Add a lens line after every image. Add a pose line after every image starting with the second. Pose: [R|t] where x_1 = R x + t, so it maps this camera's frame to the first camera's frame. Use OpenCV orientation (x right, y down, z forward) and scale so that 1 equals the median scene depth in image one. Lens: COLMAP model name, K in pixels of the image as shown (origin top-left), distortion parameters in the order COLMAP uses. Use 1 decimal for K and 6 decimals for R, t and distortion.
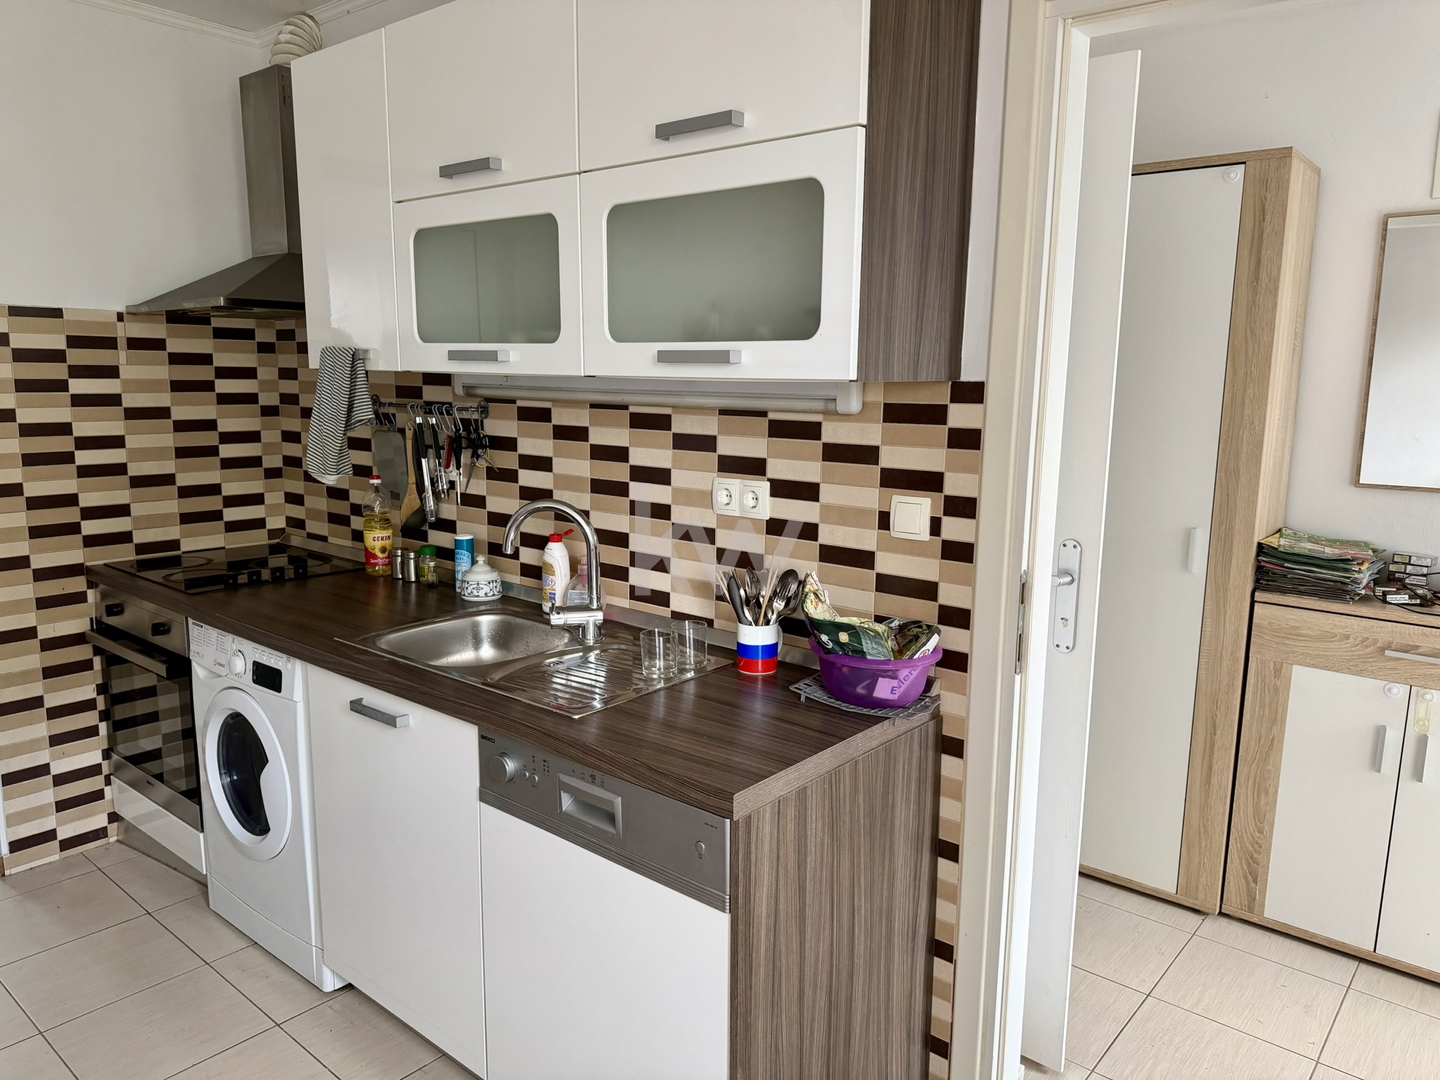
lens RADIAL K [[1003.2, 0, 720.0], [0, 1003.2, 540.0], [0, 0, 1]] dist [0.108113, -0.155875]
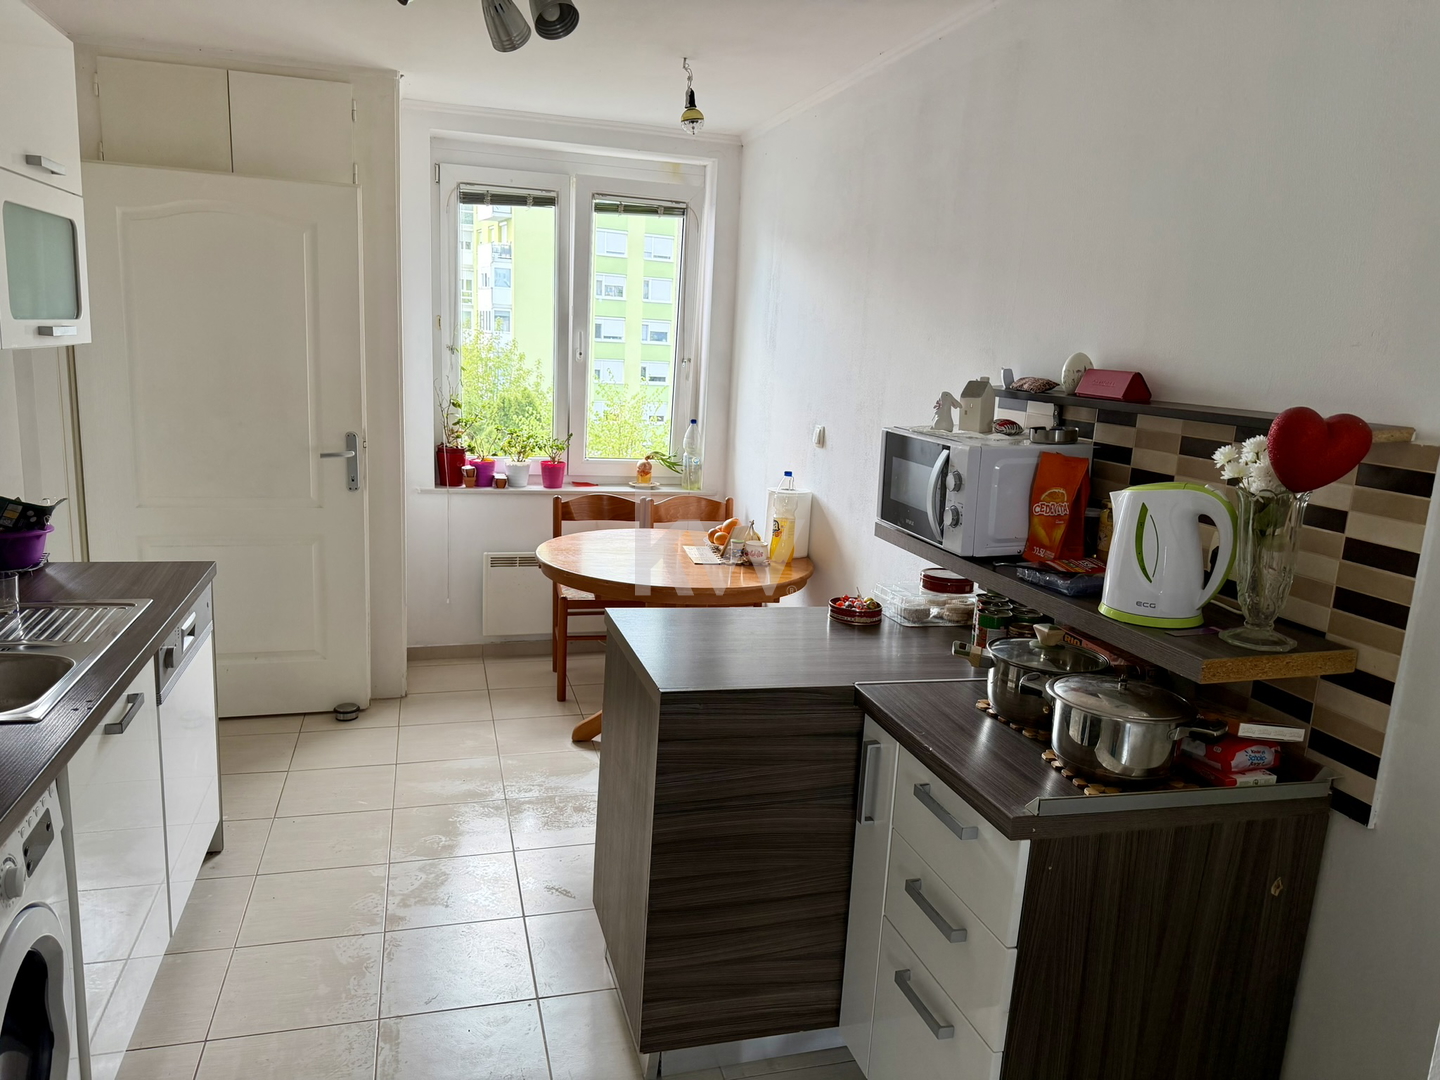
lens RADIAL K [[1003.2, 0, 720.0], [0, 1003.2, 540.0], [0, 0, 1]] dist [0.108113, -0.155875]
pose [[-0.830958, -0.157126, 0.533685, -1.370359], [0.037205, 0.941445, 0.335107, -0.304113], [-0.555089, 0.298315, -0.776456, 1.474588]]
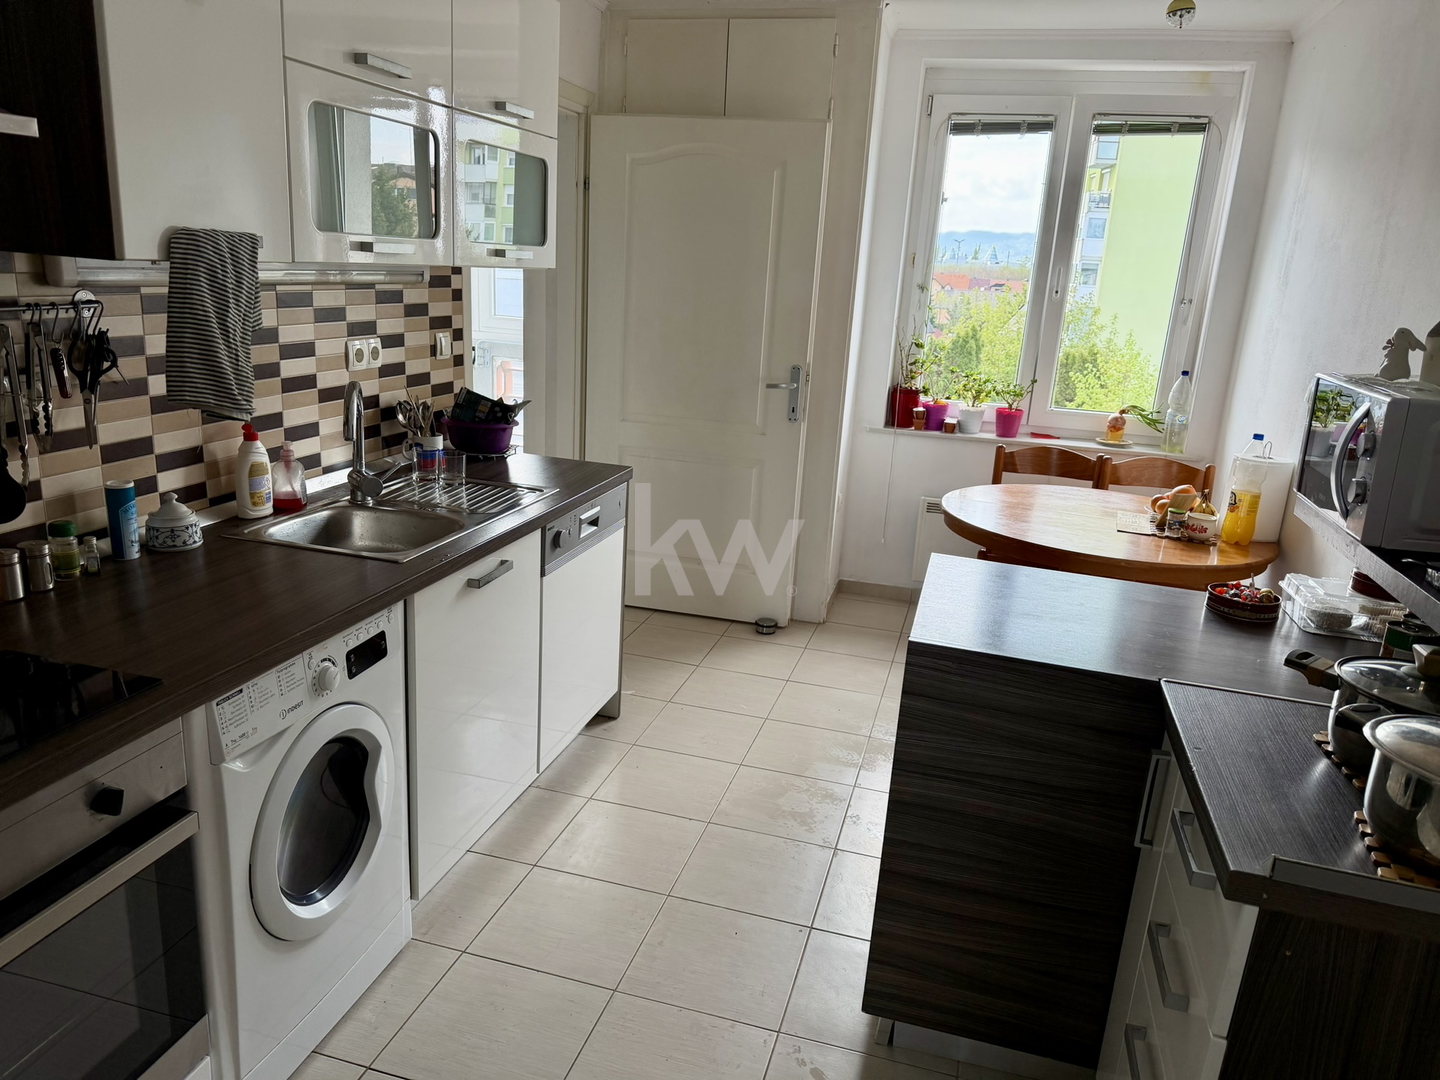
lens RADIAL K [[1003.2, 0, 720.0], [0, 1003.2, 540.0], [0, 0, 1]] dist [0.108113, -0.155875]
pose [[-0.421710, -0.271154, 0.865238, -1.506445], [0.093450, 0.936160, 0.338926, -0.241152], [-0.901902, 0.223785, -0.369449, 1.250100]]
